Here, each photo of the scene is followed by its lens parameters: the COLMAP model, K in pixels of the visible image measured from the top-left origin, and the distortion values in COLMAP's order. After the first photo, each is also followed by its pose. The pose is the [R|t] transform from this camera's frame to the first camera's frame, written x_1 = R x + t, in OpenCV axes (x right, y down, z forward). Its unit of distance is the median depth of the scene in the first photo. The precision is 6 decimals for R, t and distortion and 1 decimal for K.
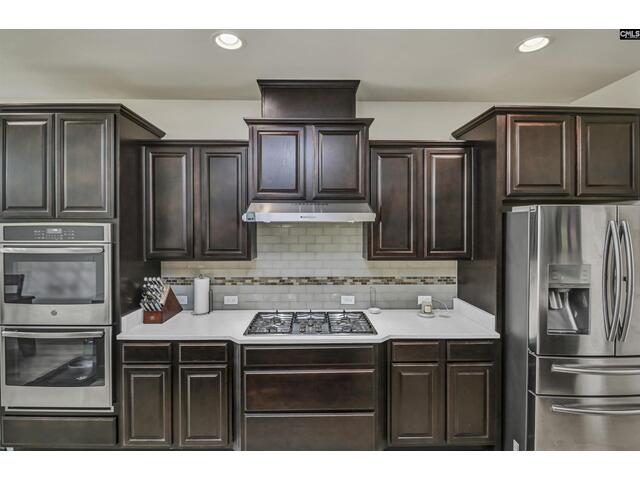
lens RADIAL K [[323.3, 0, 320.3], [0, 323.3, 230.9], [0, 0, 1]] dist [0.000602, -0.000070]
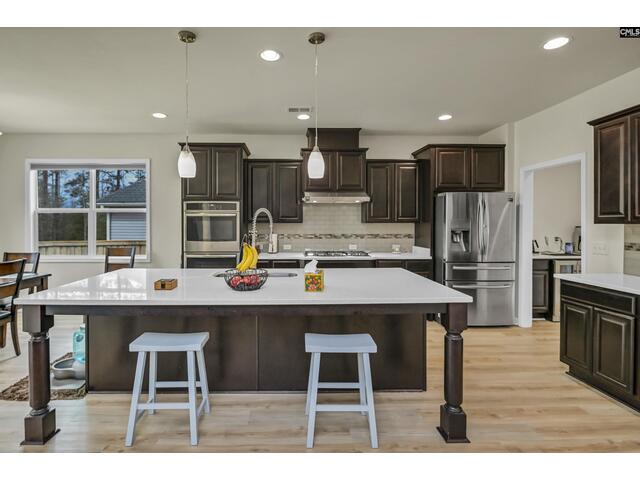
lens RADIAL K [[325.0, 0, 297.4], [0, 325.0, 225.6], [0, 0, 1]] dist [0.000330, -0.000485]
pose [[0.999919, 0.001733, -0.012589, -0.228369], [-0.001766, 0.999995, -0.002604, 0.116261], [0.012584, 0.002626, 0.999917, -0.915626]]
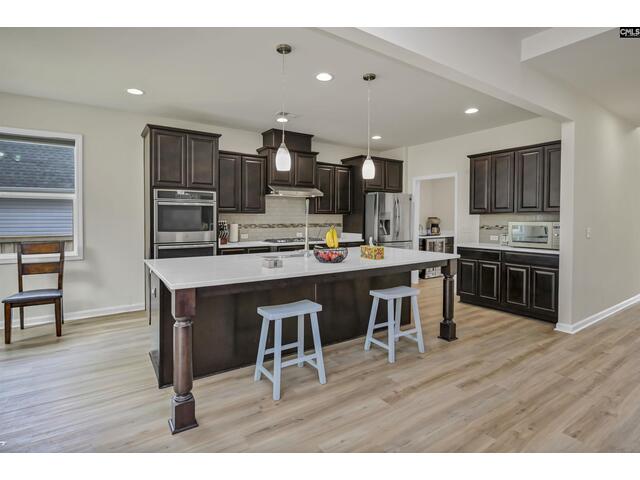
lens RADIAL K [[322.0, 0, 318.9], [0, 322.0, 224.4], [0, 0, 1]] dist [0.002788, 0.001010]
pose [[0.852939, -0.006053, 0.521975, -1.027444], [0.000786, 0.999947, 0.010311, 0.144655], [-0.522010, -0.008384, 0.852898, -0.966049]]
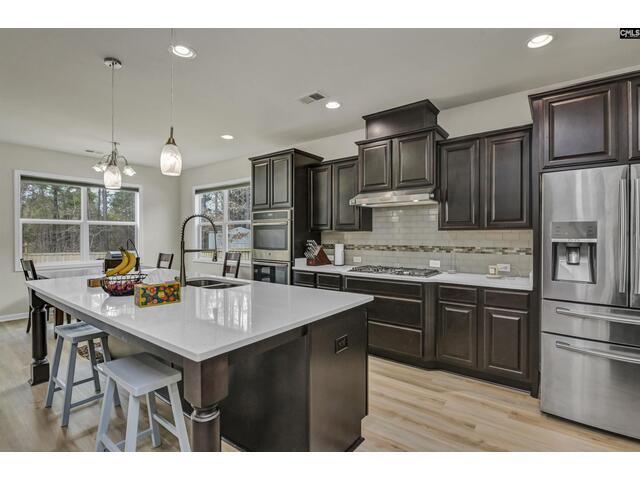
lens RADIAL K [[307.9, 0, 310.8], [0, 307.9, 235.5], [0, 0, 1]] dist [-0.001478, -0.000268]
pose [[0.777710, 0.002331, -0.628619, 0.549544], [-0.004977, 0.999985, -0.002450, 0.120485], [0.628603, 0.005034, 0.777710, -0.328682]]
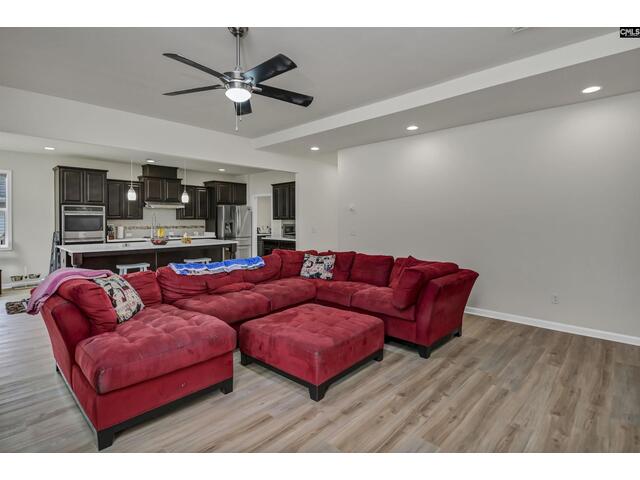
lens RADIAL K [[318.2, 0, 316.2], [0, 318.2, 226.2], [0, 0, 1]] dist [-0.030017, 0.000120]
pose [[0.723209, -0.010362, 0.690552, -1.149135], [0.006557, 0.999945, 0.008137, 0.146872], [-0.690598, -0.001357, 0.723237, -2.461714]]
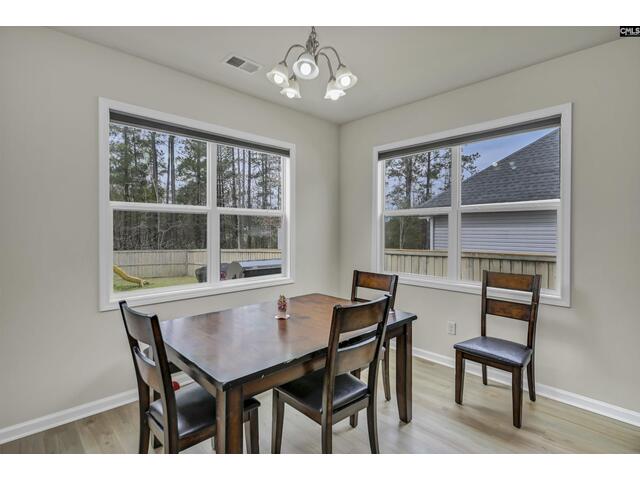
lens RADIAL K [[328.5, 0, 312.4], [0, 328.5, 237.0], [0, 0, 1]] dist [-0.000969, -0.000314]
pose [[0.662251, 0.013545, -0.749160, -0.961858], [-0.004660, 0.999892, 0.013959, 0.110738], [0.749268, -0.005753, 0.662242, -0.171122]]
